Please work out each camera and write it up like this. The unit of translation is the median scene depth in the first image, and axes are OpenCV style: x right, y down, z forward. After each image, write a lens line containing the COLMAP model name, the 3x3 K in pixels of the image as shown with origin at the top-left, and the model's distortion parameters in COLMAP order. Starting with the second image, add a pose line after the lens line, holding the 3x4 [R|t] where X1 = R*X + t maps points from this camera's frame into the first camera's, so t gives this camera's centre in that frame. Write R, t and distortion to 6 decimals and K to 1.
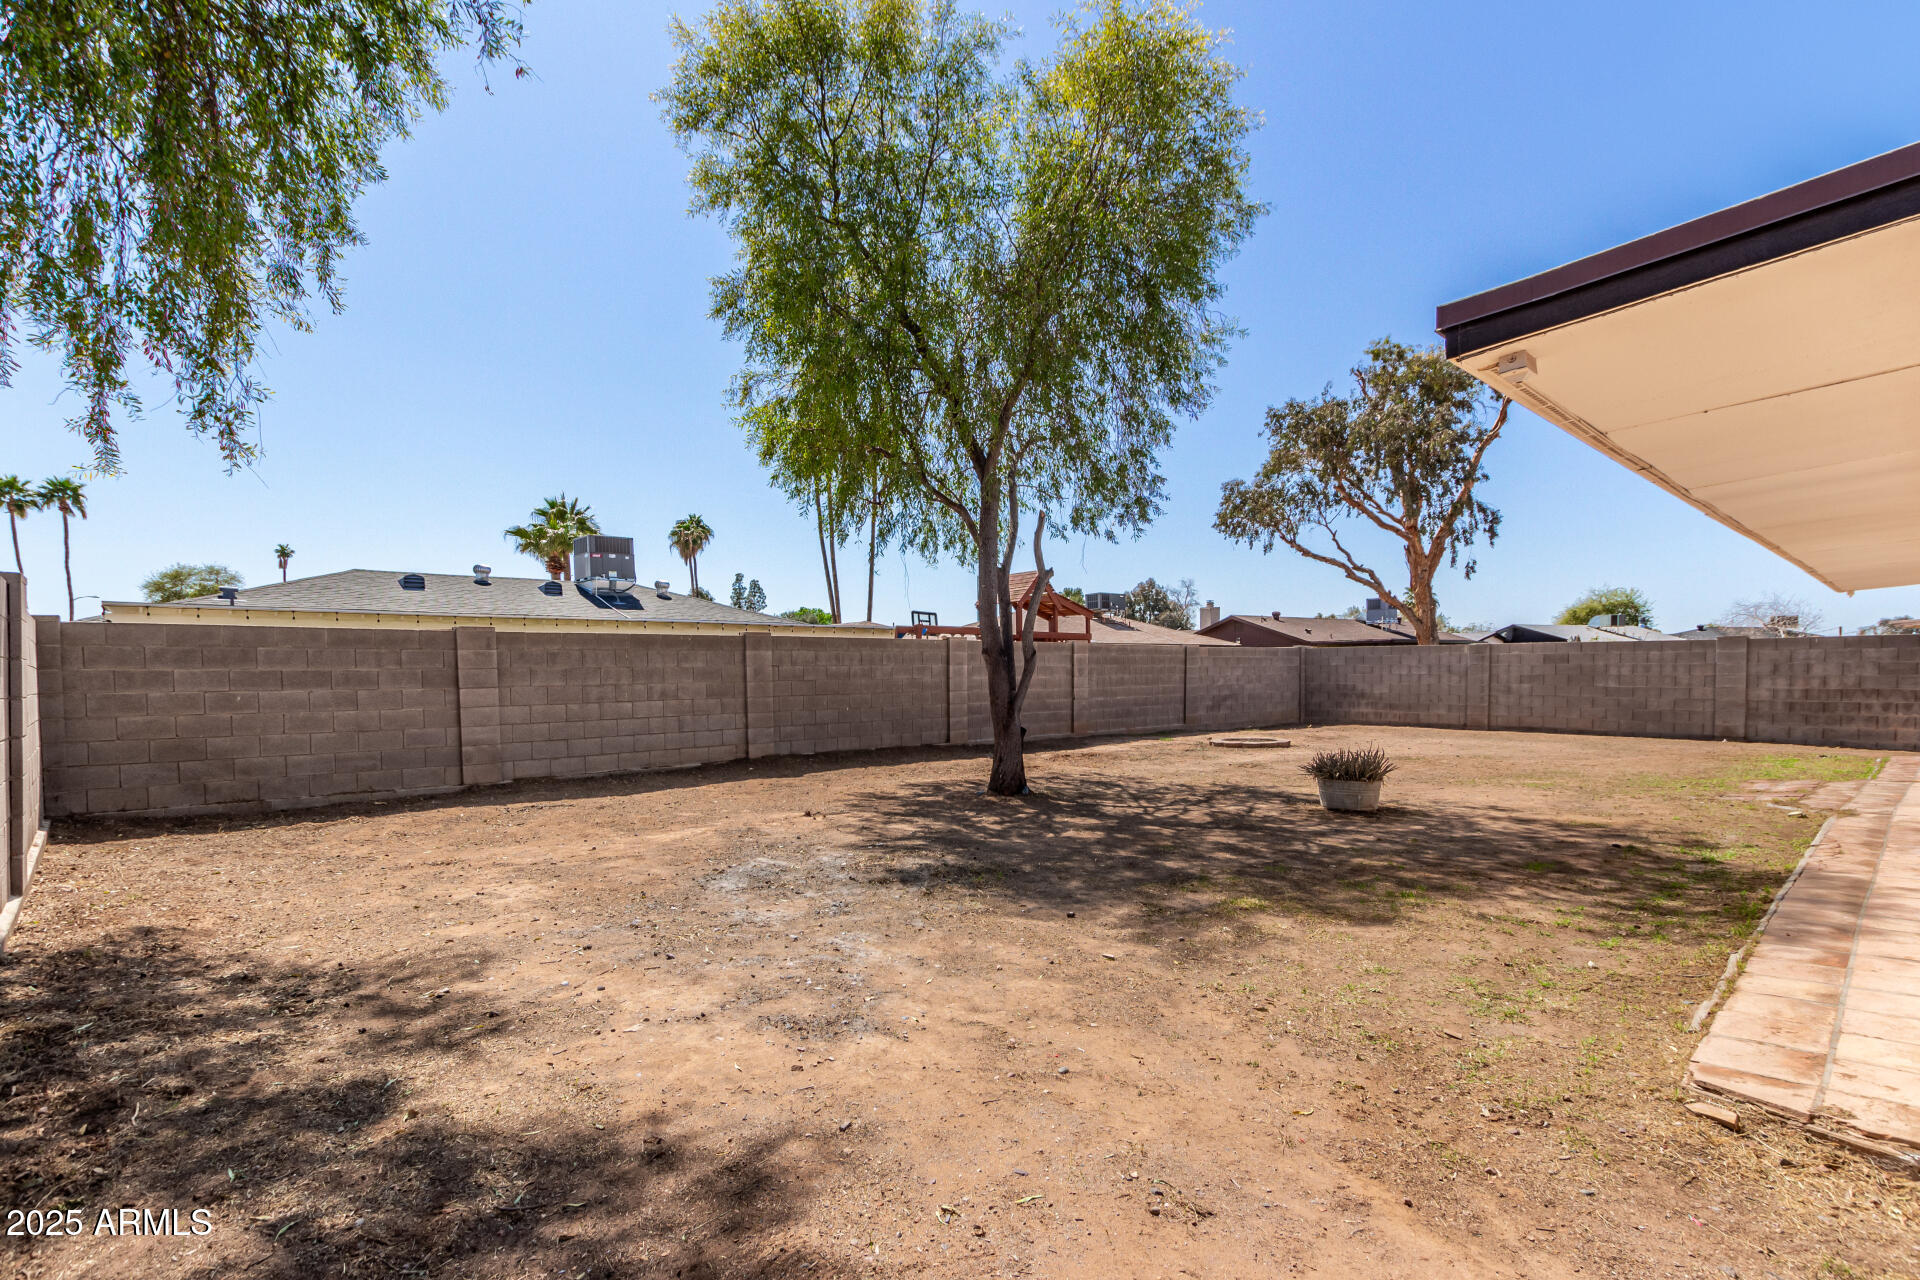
lens RADIAL K [[931.9, 0, 971.7], [0, 931.9, 644.5], [0, 0, 1]] dist [-0.006888, -0.000574]
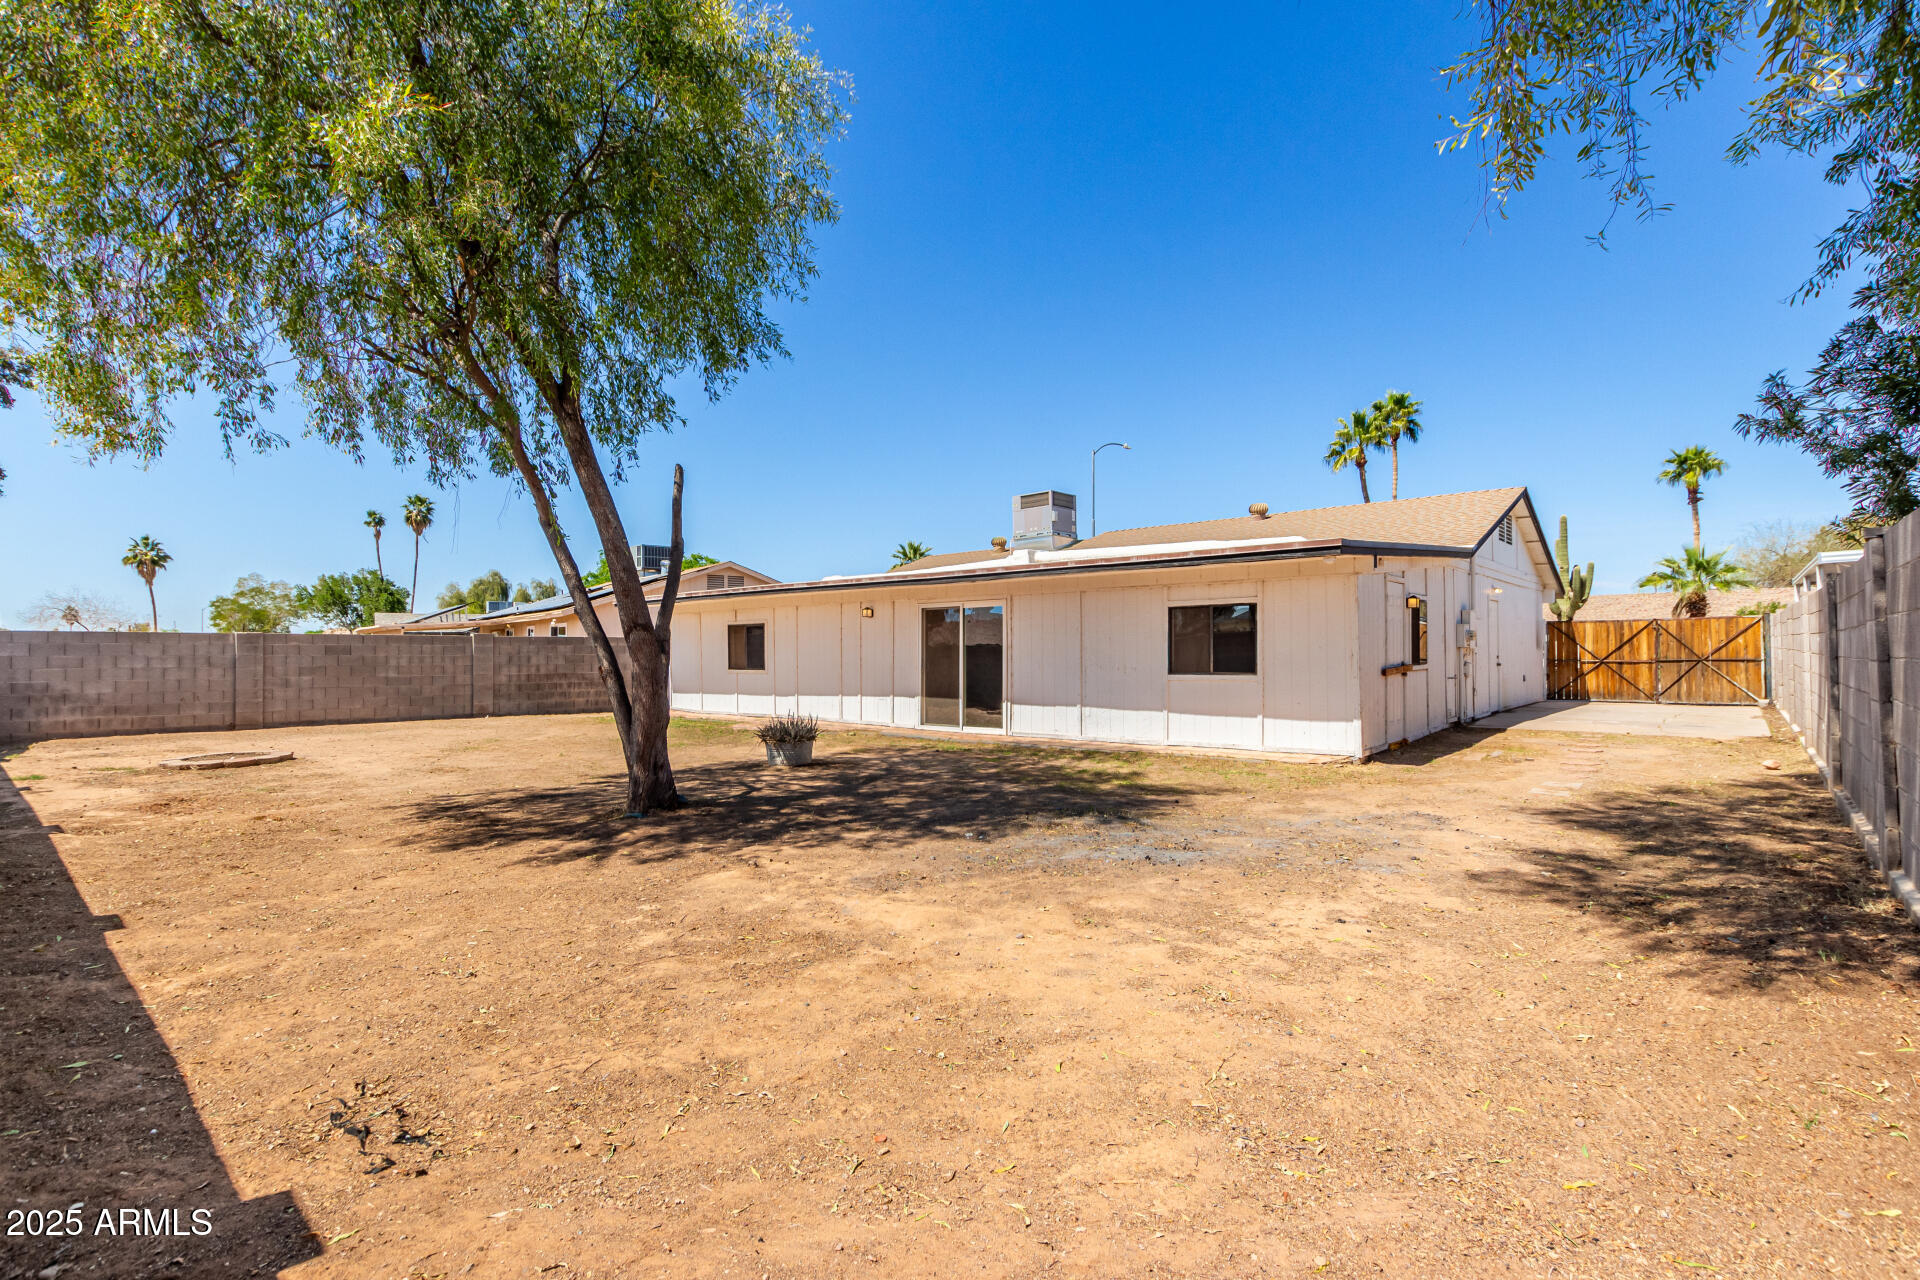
lens RADIAL K [[879.8, 0, 970.9], [0, 879.8, 642.3], [0, 0, 1]] dist [0.008946, -0.000776]
pose [[-0.110692, 0.020033, 0.993653, -0.437959], [-0.019465, 0.999561, -0.022320, 0.016039], [-0.993664, -0.021812, -0.110253, 0.466990]]
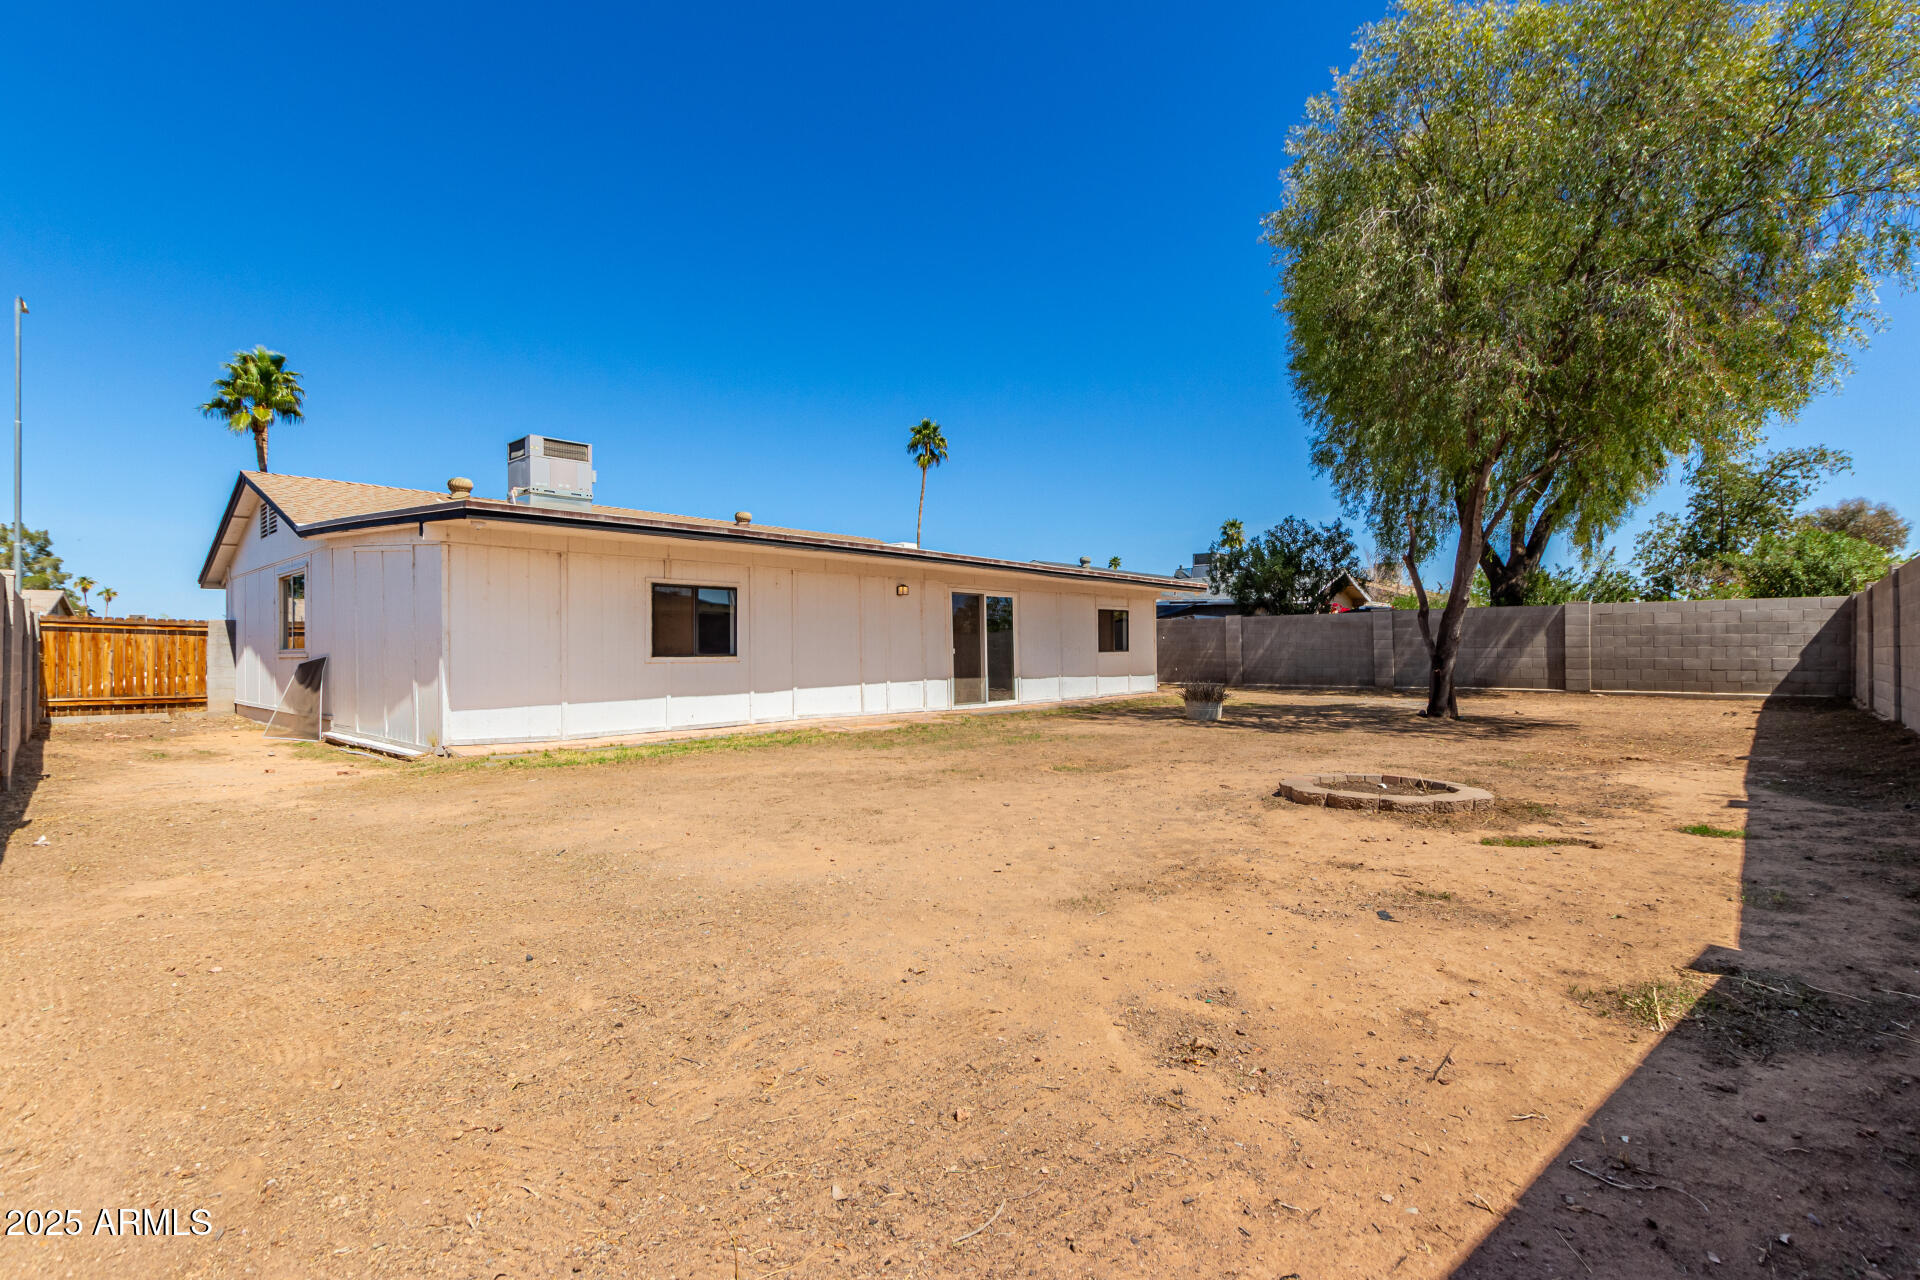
lens RADIAL K [[879.8, 0, 962.7], [0, 879.8, 650.5], [0, 0, 1]] dist [0.008946, -0.000776]
pose [[-0.996537, 0.018800, -0.080994, 0.499824], [0.021527, 0.999226, -0.032924, 0.053207], [0.080312, -0.034553, -0.996171, 1.309844]]
